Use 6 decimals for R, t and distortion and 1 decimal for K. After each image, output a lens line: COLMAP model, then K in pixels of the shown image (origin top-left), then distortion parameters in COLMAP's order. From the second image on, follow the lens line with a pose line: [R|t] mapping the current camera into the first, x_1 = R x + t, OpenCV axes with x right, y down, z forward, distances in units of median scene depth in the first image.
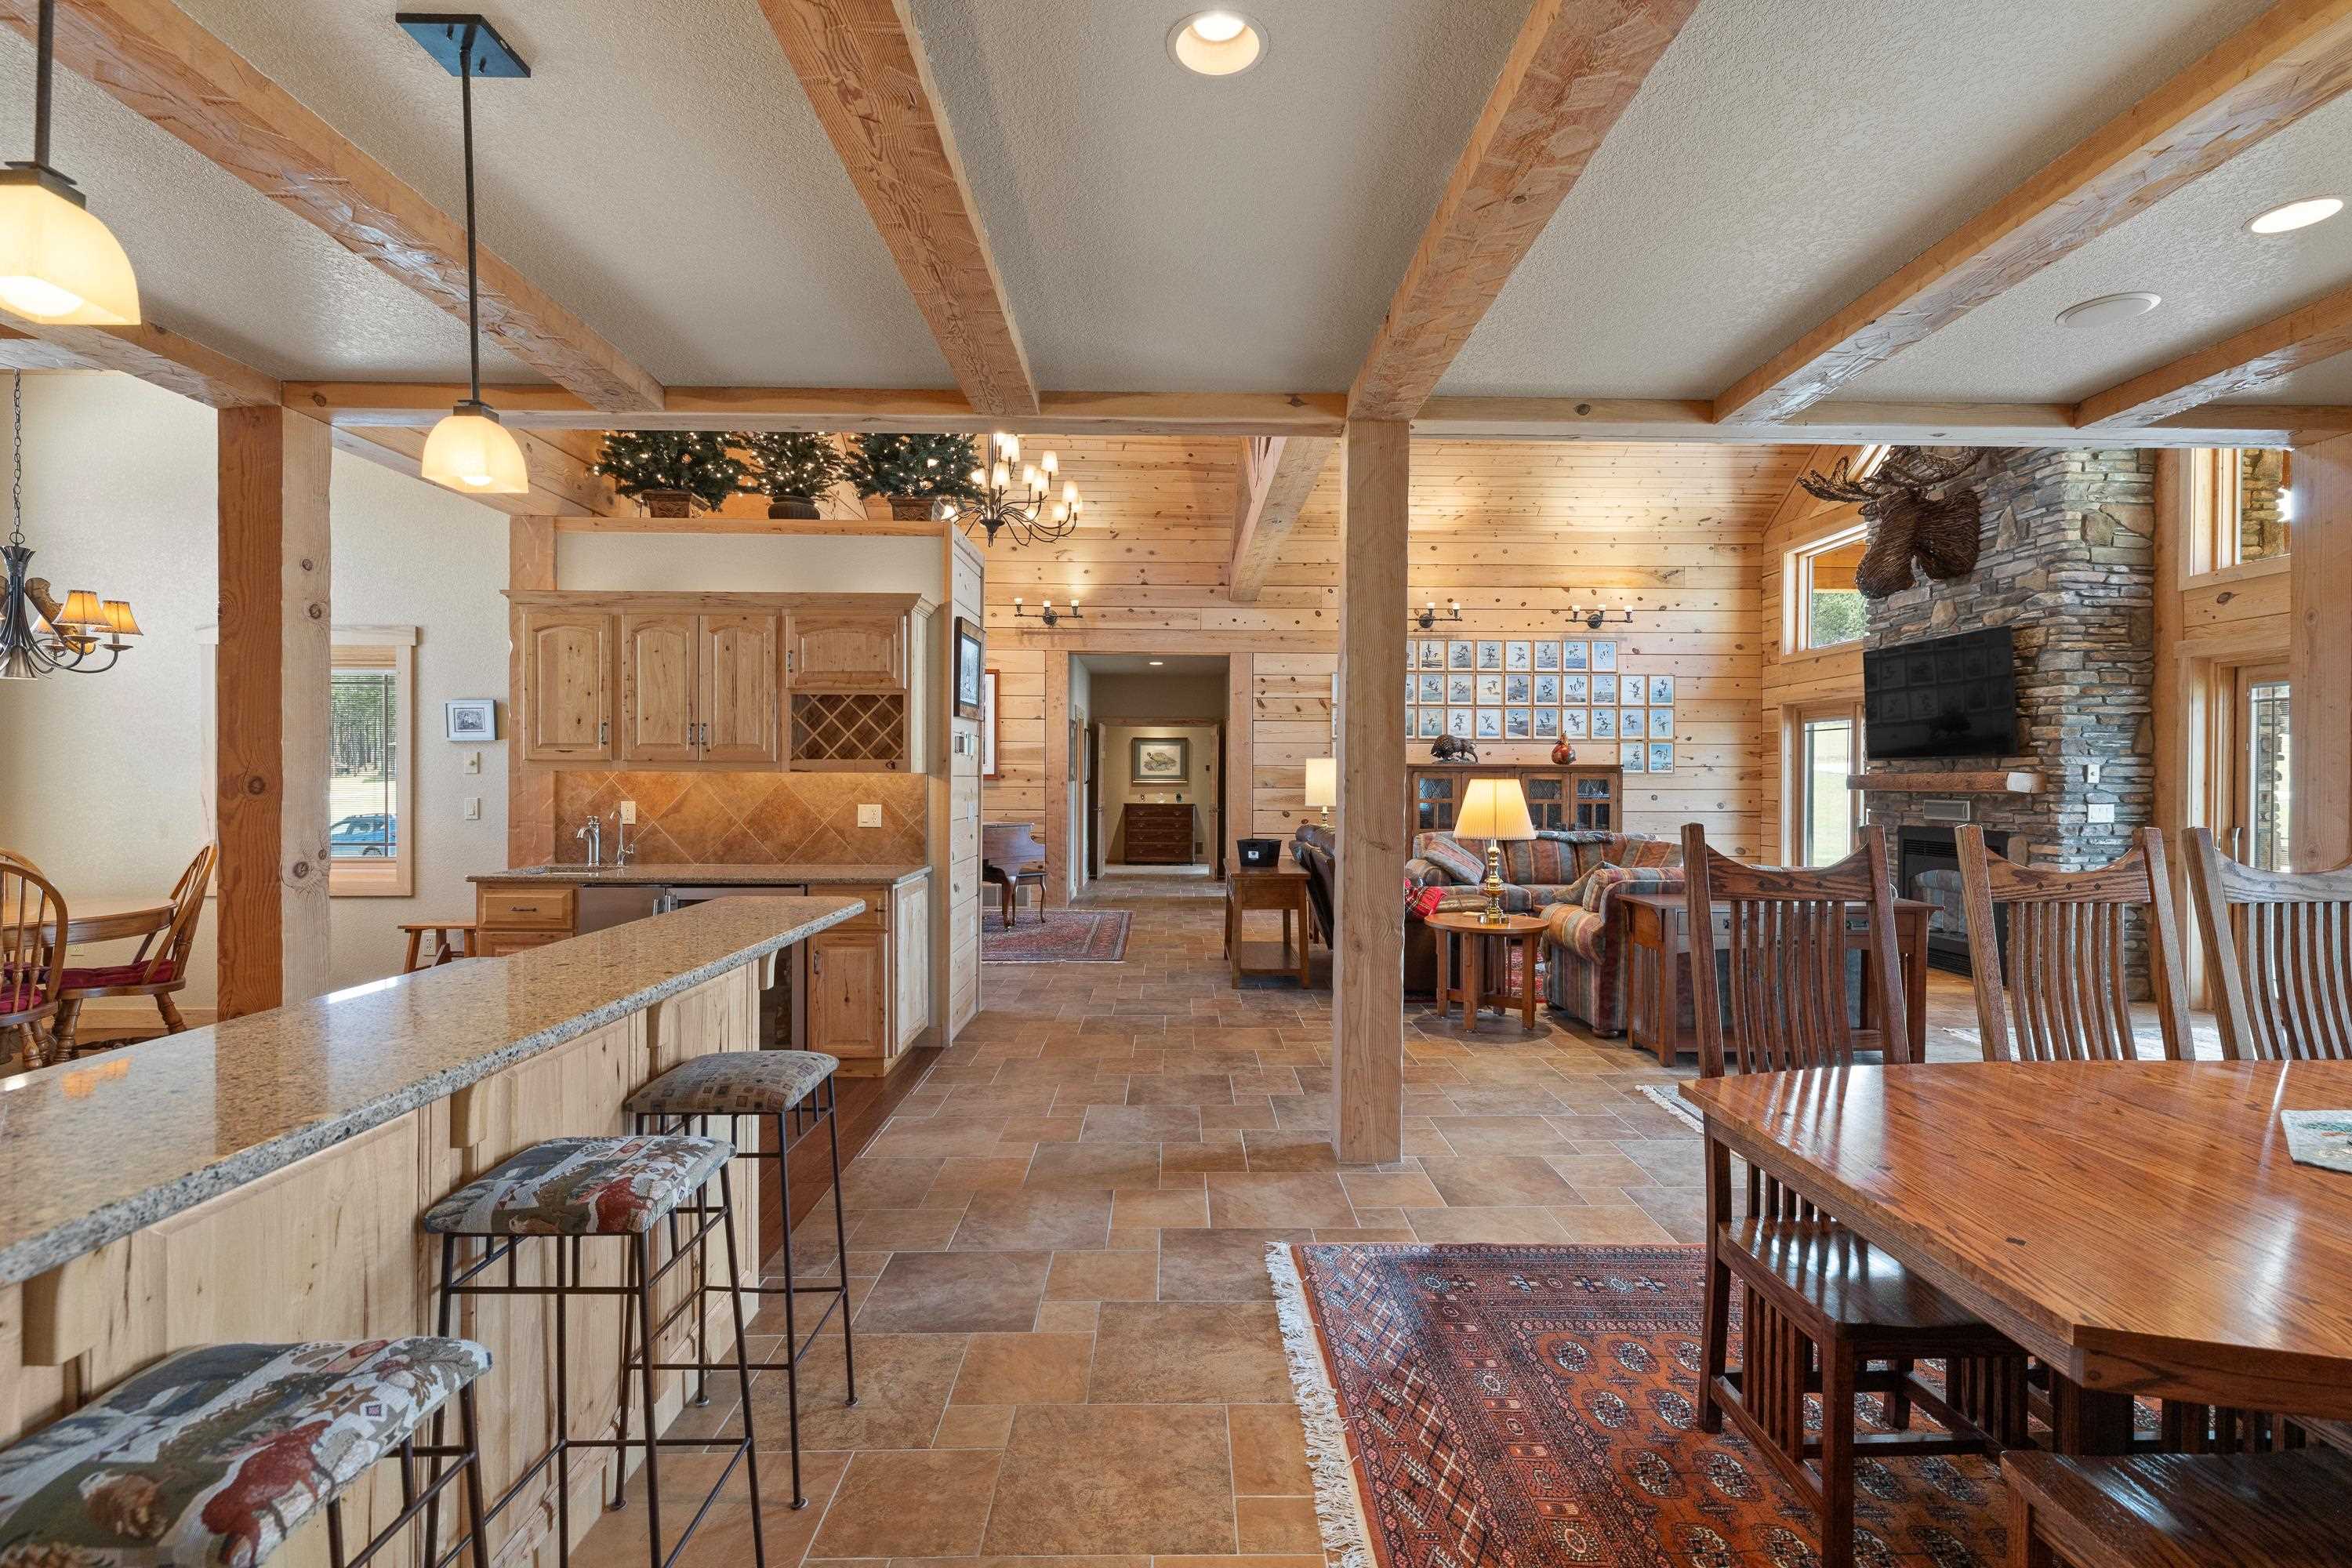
lens RADIAL K [[1085.0, 0, 1182.0], [0, 1085.0, 778.2], [0, 0, 1]] dist [-0.004608, -0.000150]
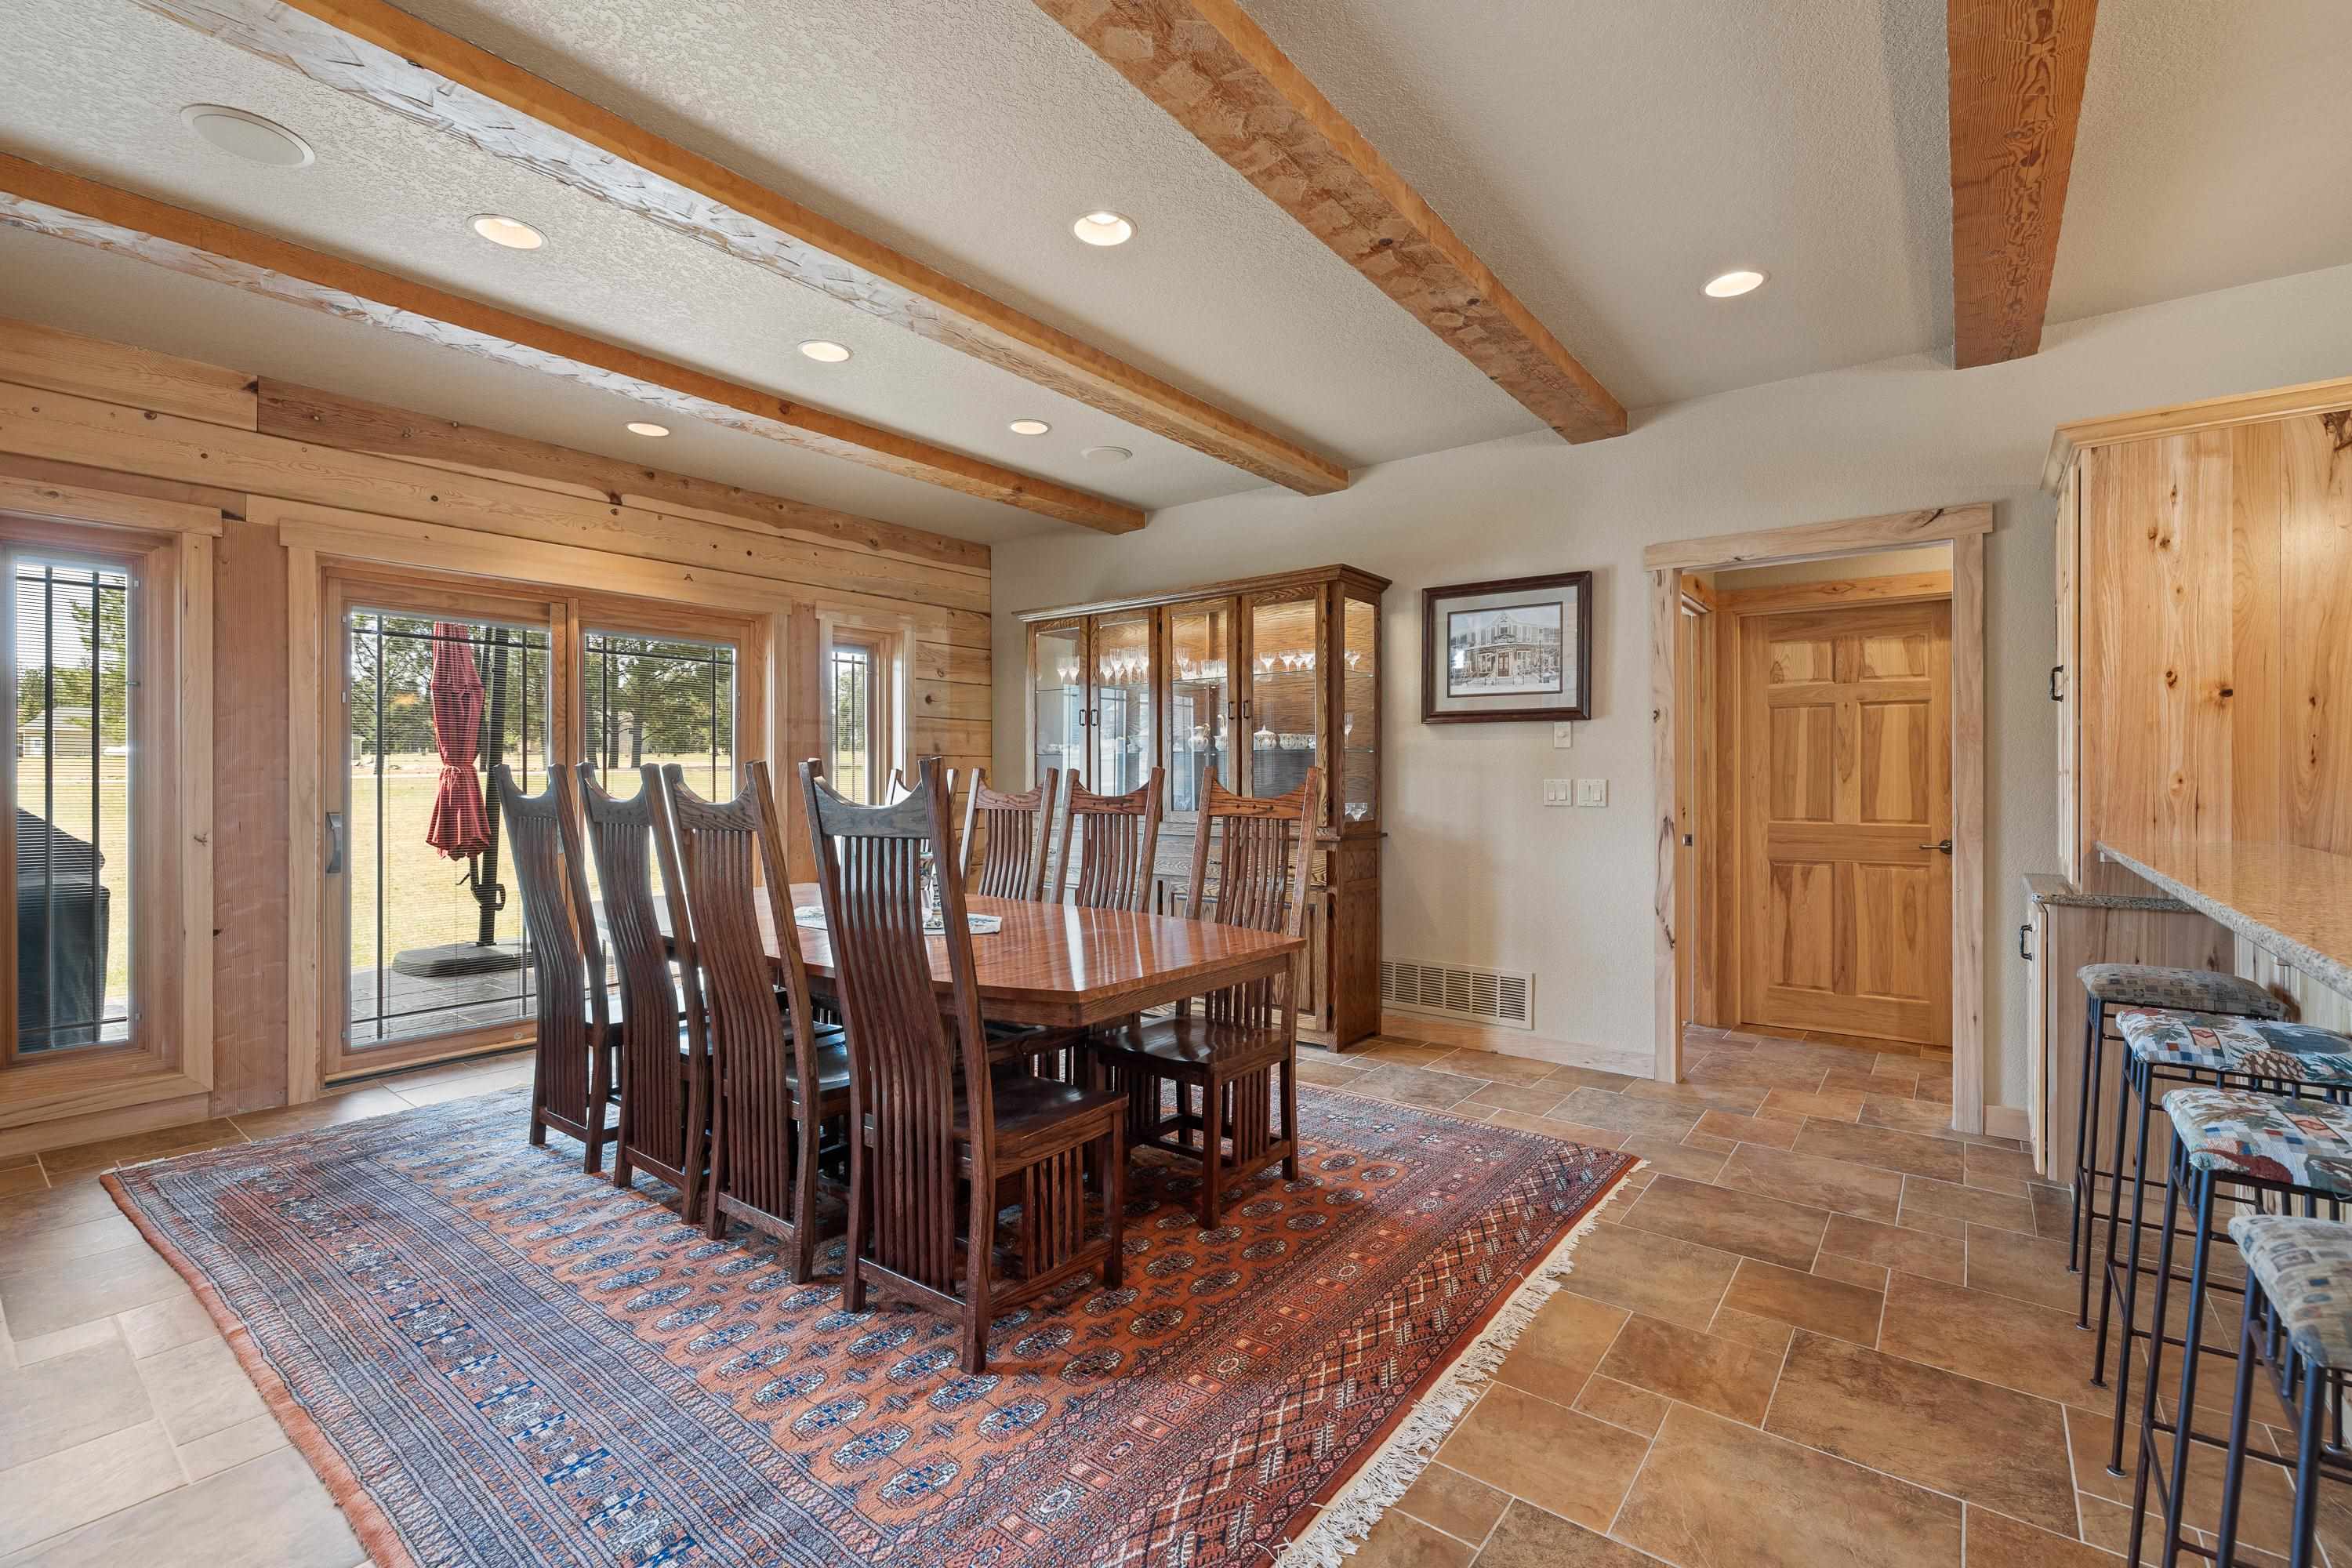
lens RADIAL K [[1017.3, 0, 1195.5], [0, 1017.3, 777.5], [0, 0, 1]] dist [-0.004429, 0.001894]
pose [[-0.787713, -0.003417, 0.616033, -0.047776], [-0.000963, 0.999990, 0.004314, 0.011773], [-0.616042, 0.002805, -0.787708, 0.322385]]
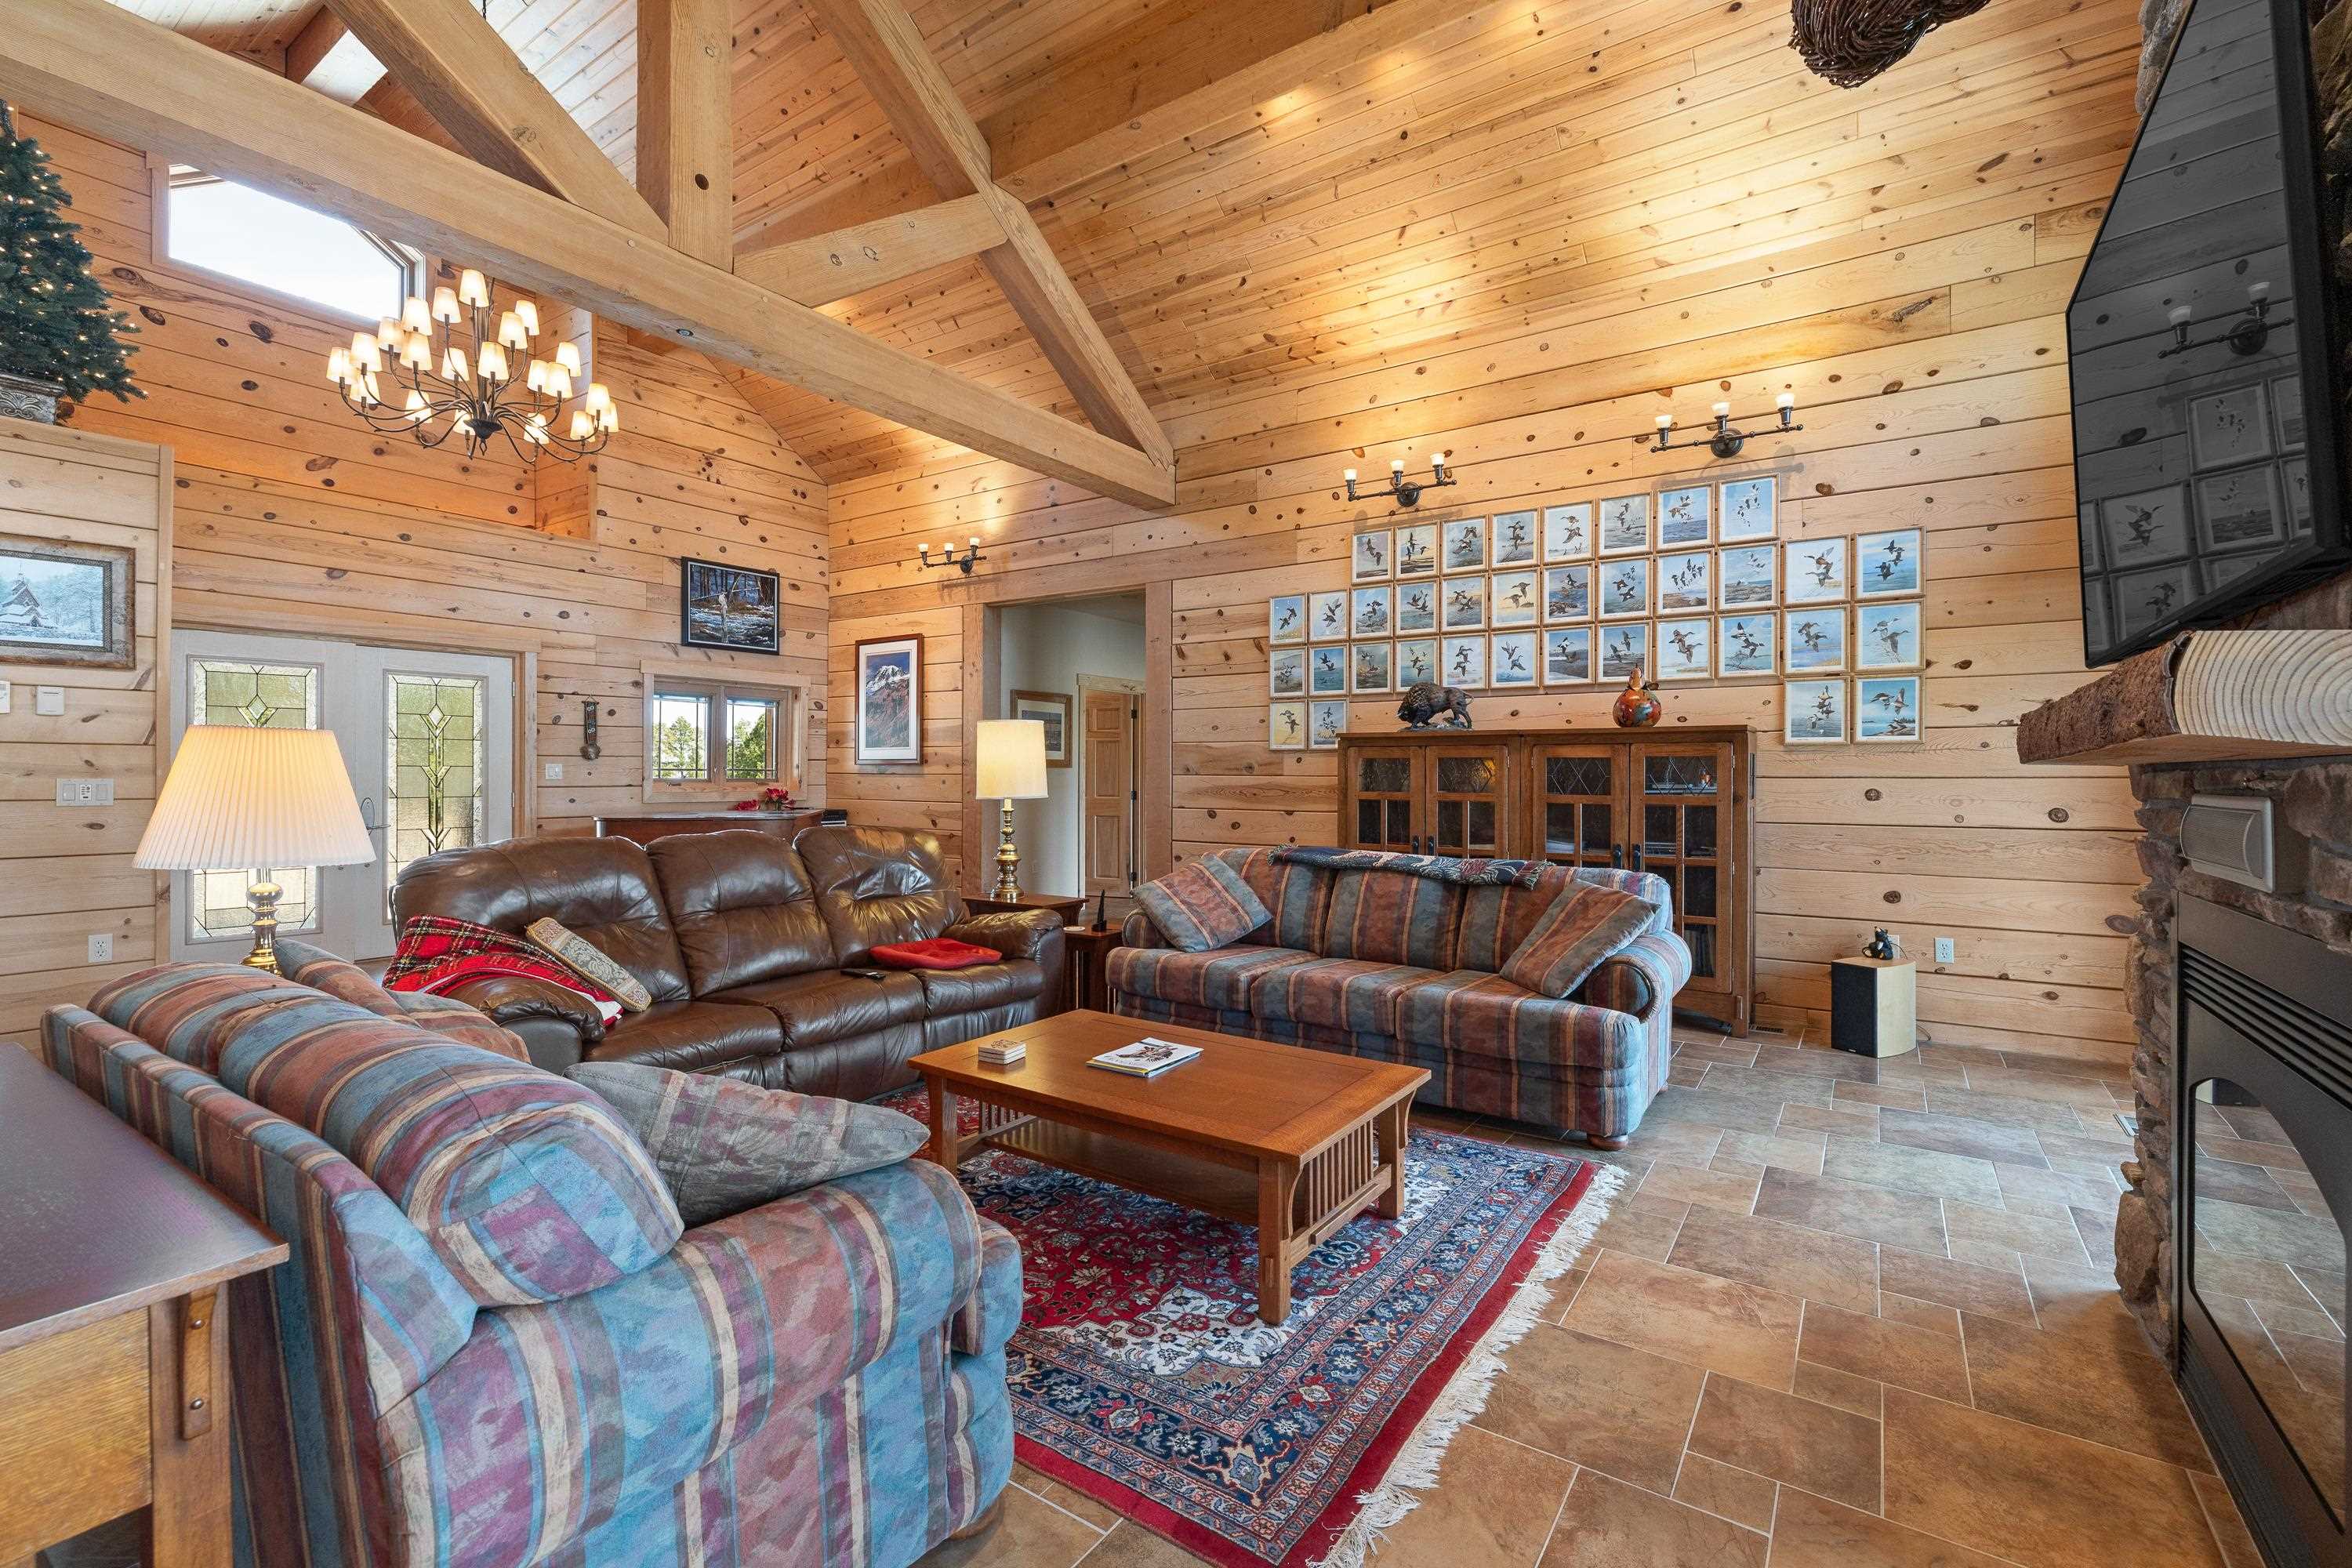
lens RADIAL K [[1017.3, 0, 1186.8], [0, 1017.3, 772.9], [0, 0, 1]] dist [-0.004429, 0.001894]
pose [[0.820687, -0.001873, -0.571375, 0.444823], [-0.001881, 0.999980, -0.005979, 0.011539], [0.571375, 0.005981, 0.820667, 0.472458]]
